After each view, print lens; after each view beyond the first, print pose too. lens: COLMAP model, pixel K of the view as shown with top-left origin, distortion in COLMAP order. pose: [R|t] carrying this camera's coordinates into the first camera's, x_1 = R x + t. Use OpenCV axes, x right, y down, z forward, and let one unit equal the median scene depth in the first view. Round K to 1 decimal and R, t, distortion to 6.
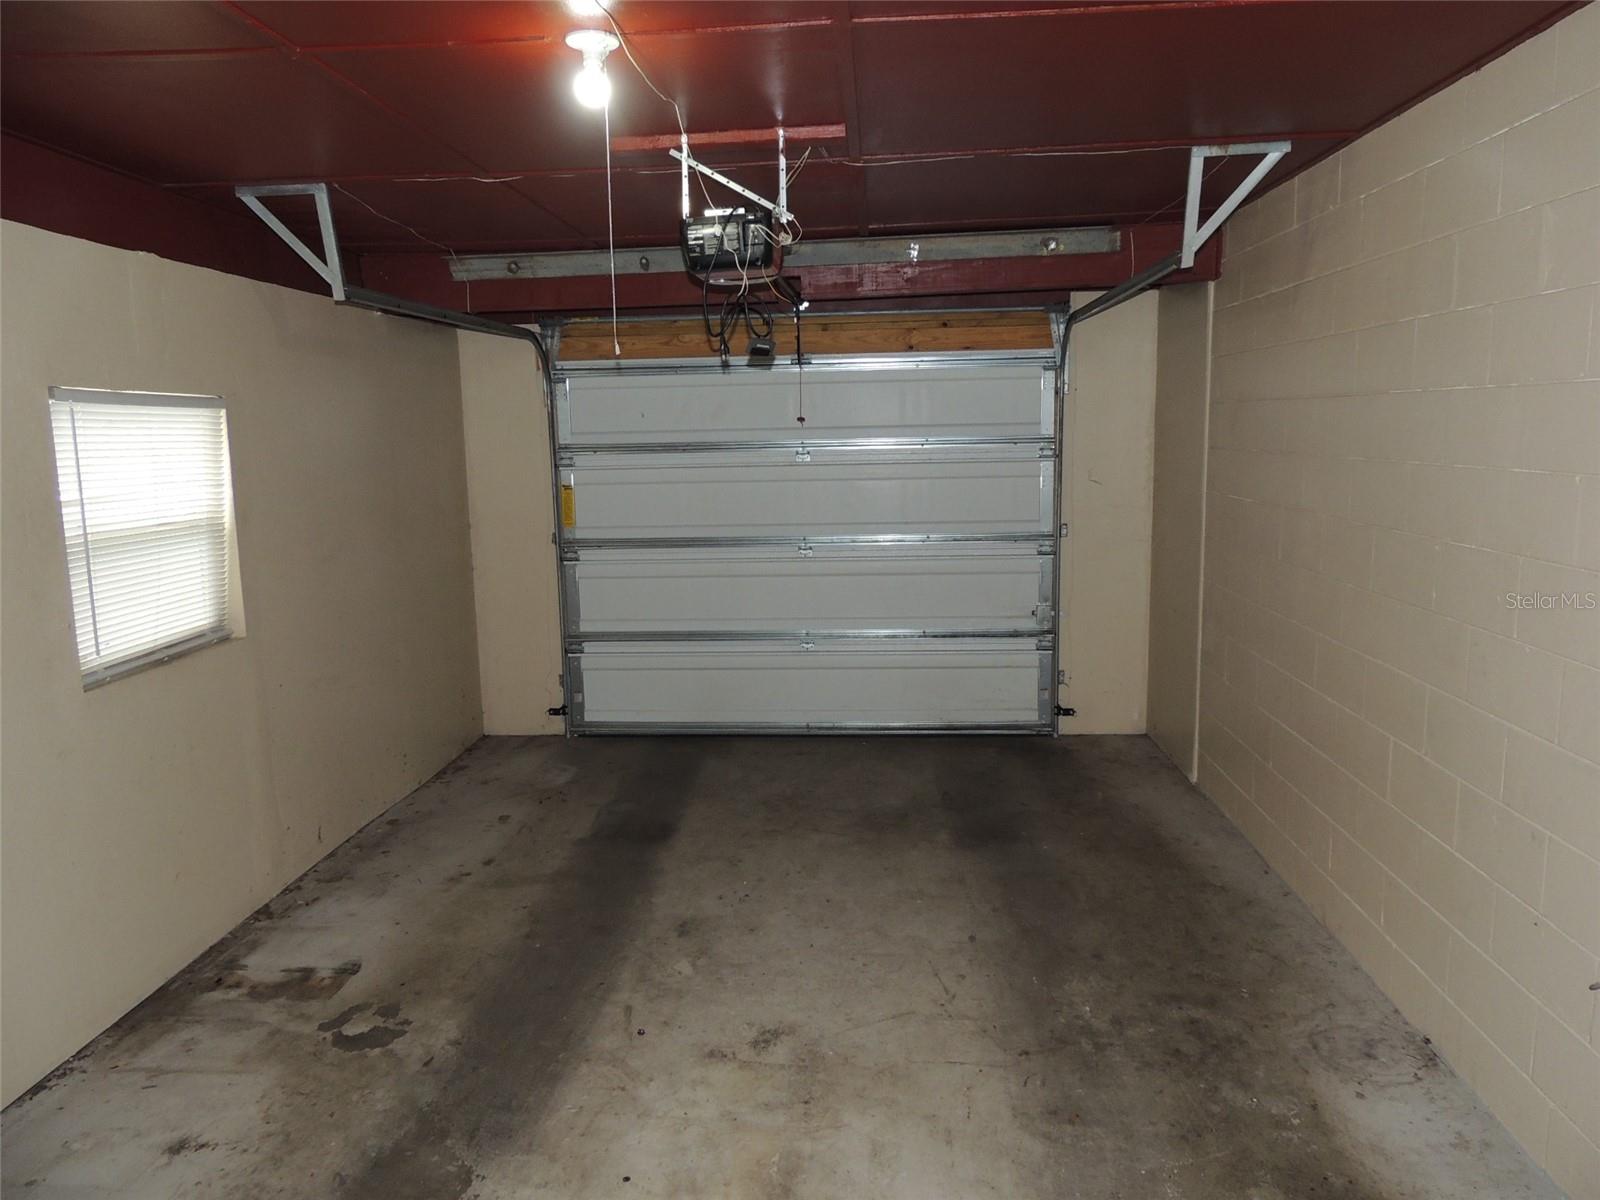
lens RADIAL K [[1135.0, 0, 799.7], [0, 1135.0, 599.0], [0, 0, 1]] dist [-0.024891, 0.010792]
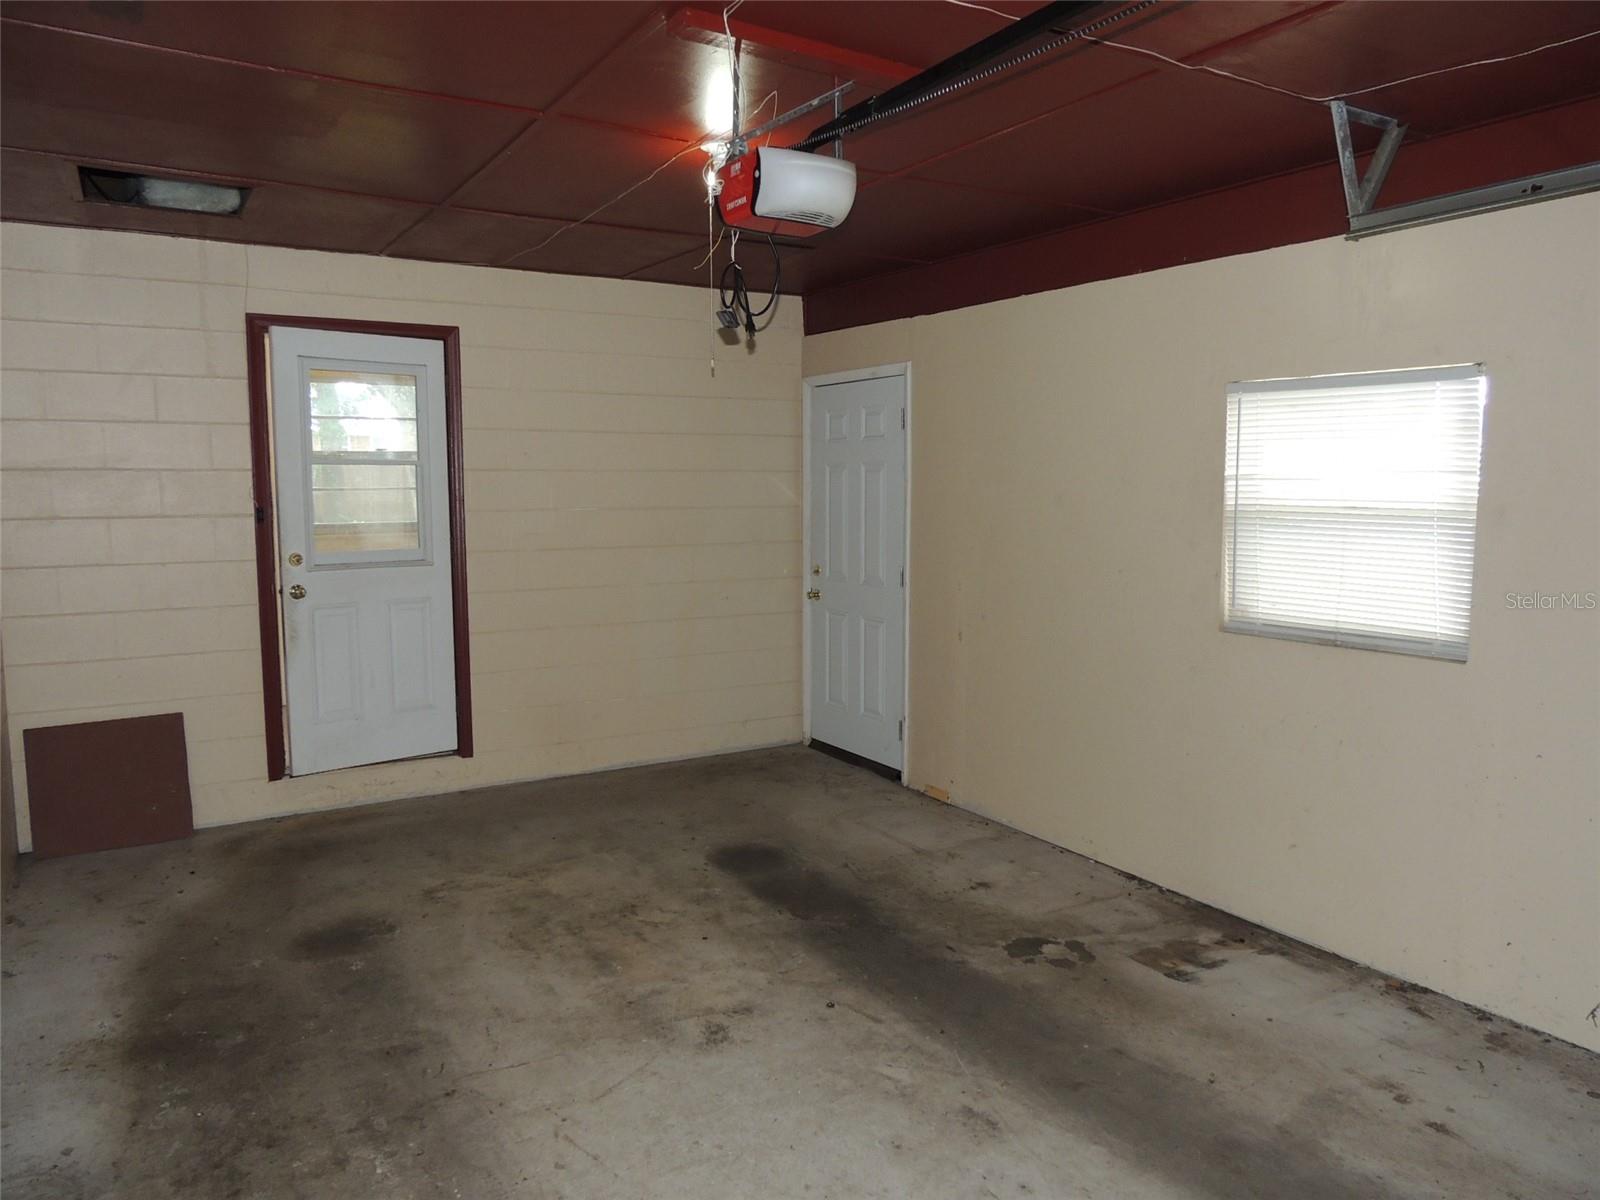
lens RADIAL K [[1135.0, 0, 836.1], [0, 1135.0, 624.6], [0, 0, 1]] dist [-0.024891, 0.010792]
pose [[-0.809572, 0.098849, -0.578638, 0.409553], [-0.065211, 0.964475, 0.255999, -0.210638], [0.583388, 0.244983, -0.774366, 1.683793]]
